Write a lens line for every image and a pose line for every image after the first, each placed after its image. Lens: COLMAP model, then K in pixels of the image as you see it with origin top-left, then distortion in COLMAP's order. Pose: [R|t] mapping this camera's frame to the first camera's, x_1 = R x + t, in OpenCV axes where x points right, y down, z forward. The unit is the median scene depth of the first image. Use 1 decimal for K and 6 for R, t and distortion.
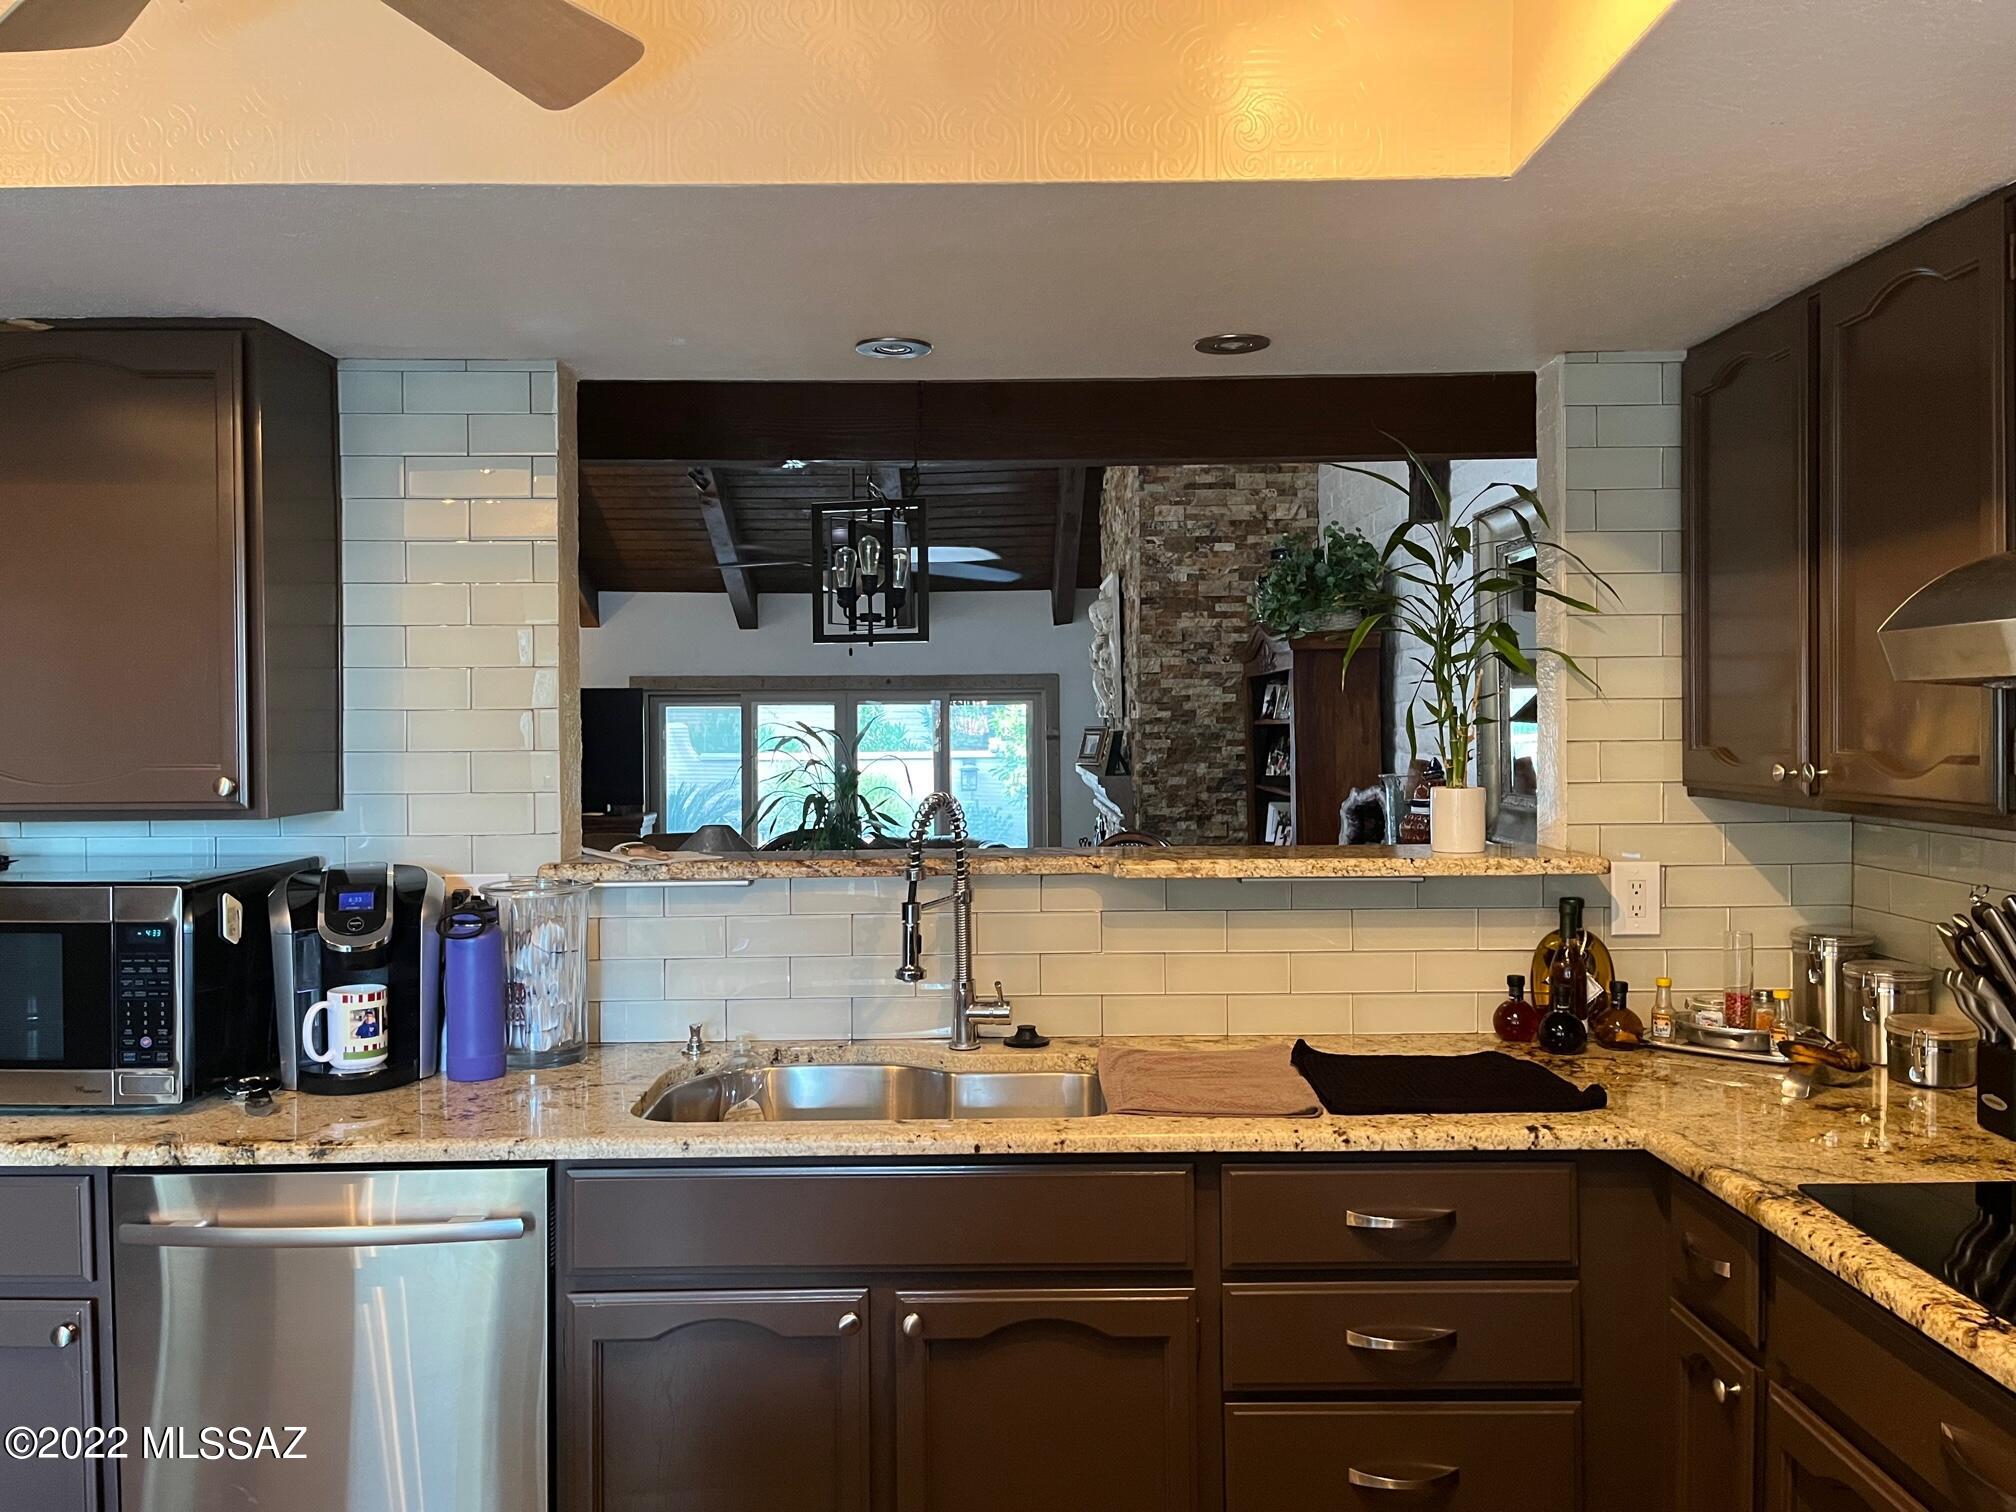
lens RADIAL K [[1554.6, 0, 1016.0], [0, 1554.6, 724.3], [0, 0, 1]] dist [0.070943, -0.108839]
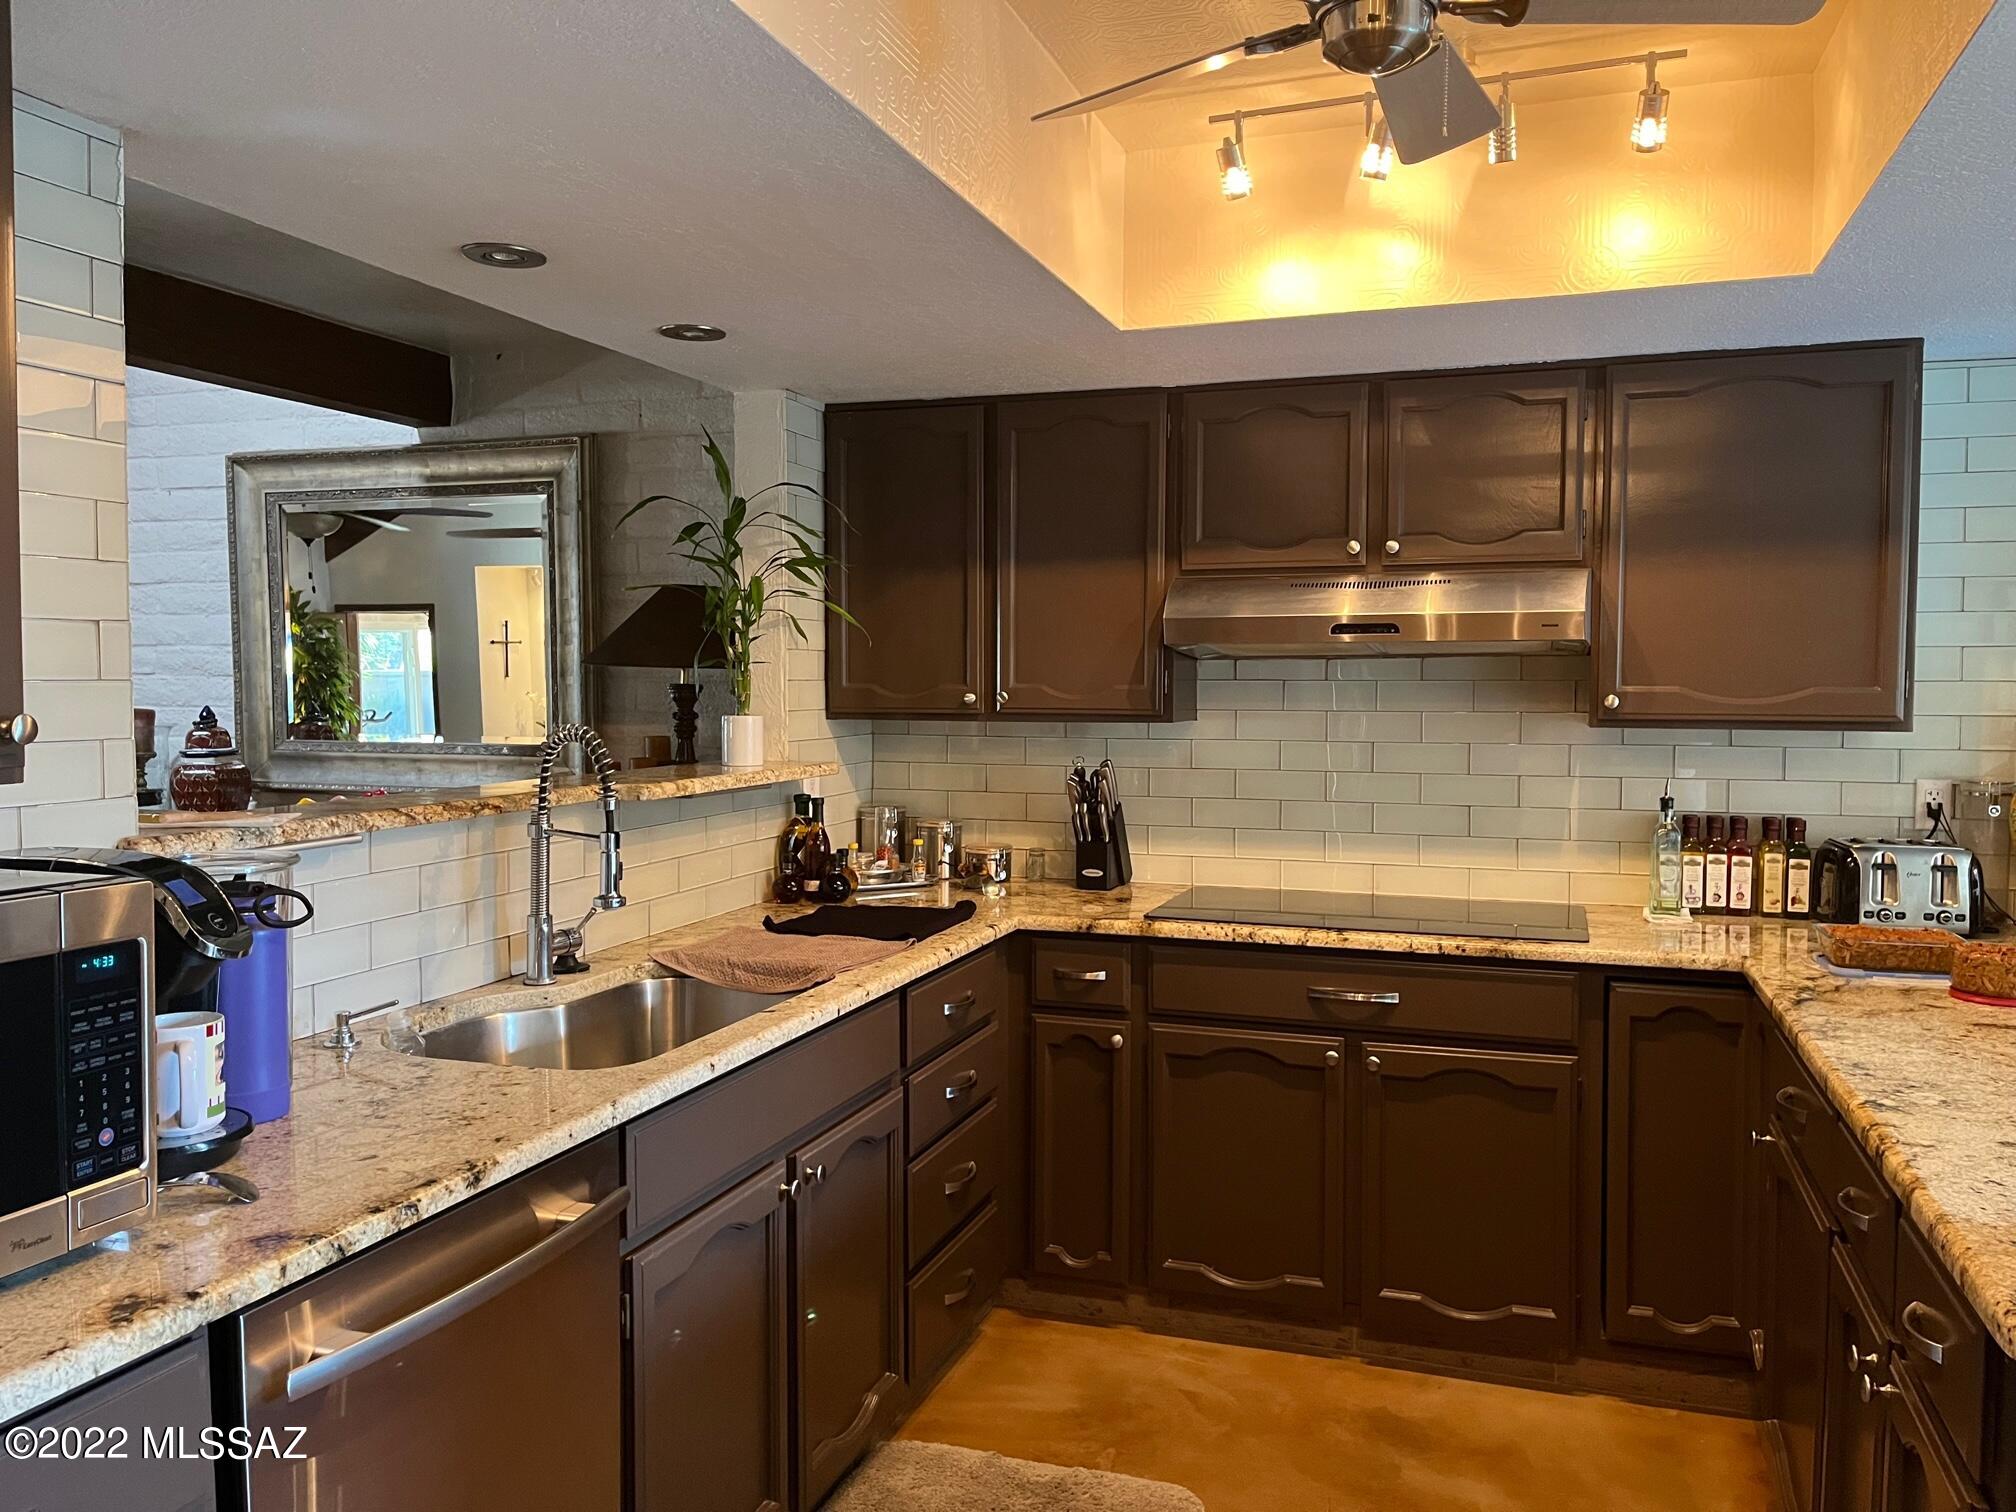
lens RADIAL K [[1528.1, 0, 1008.0], [0, 1528.1, 756.0], [0, 0, 1]] dist [0.043834, -0.043870]
pose [[0.340290, -0.039834, 0.939477, -0.999528], [0.002625, 0.999139, 0.041413, 0.027278], [-0.940317, -0.011626, 0.340101, 0.458773]]
